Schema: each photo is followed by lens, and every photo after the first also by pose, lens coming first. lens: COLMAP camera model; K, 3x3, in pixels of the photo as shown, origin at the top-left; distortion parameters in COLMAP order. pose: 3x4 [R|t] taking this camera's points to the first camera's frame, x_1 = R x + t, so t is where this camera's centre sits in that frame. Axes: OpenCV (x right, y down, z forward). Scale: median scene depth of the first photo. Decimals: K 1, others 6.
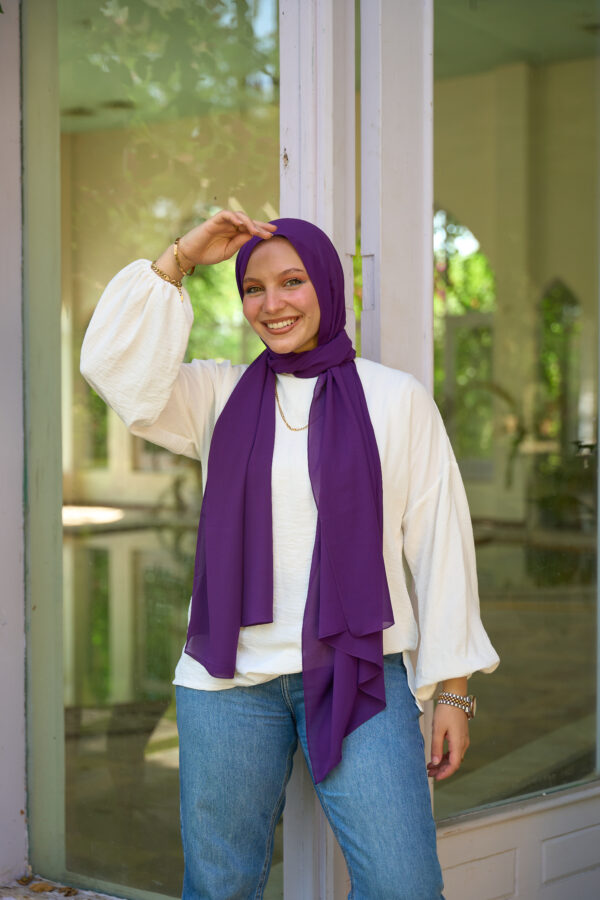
lens RADIAL K [[1409.4, 0, 300.0], [0, 1409.4, 450.0], [0, 0, 1]] dist [0.008868, -0.002369]
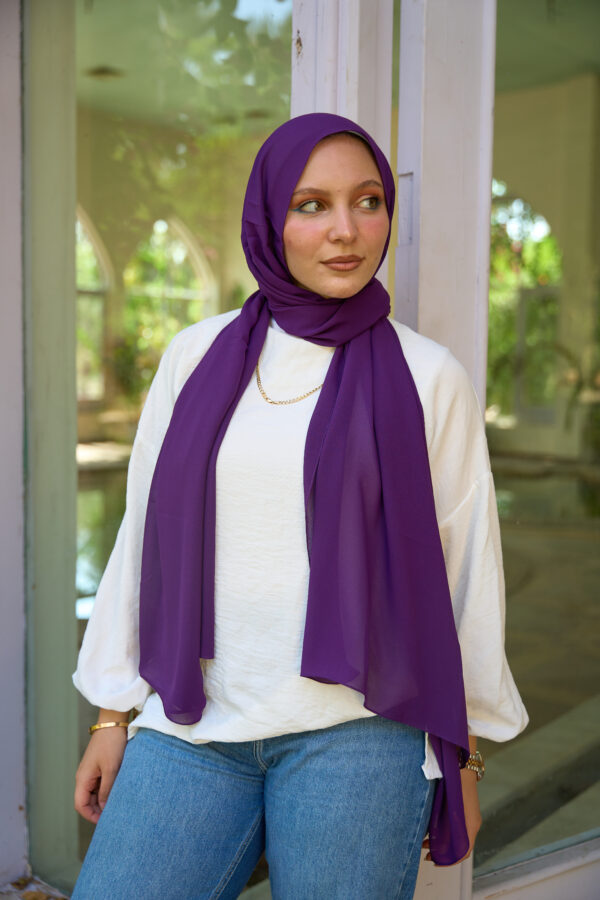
lens RADIAL K [[1053.0, 0, 297.7], [0, 1053.0, 462.7], [0, 0, 1]] dist [0.027533, 0.025573]
pose [[0.994631, 0.021693, -0.101189, 0.045192], [-0.014957, 0.997651, 0.066853, -0.014258], [0.102402, -0.064981, 0.992618, 0.351524]]
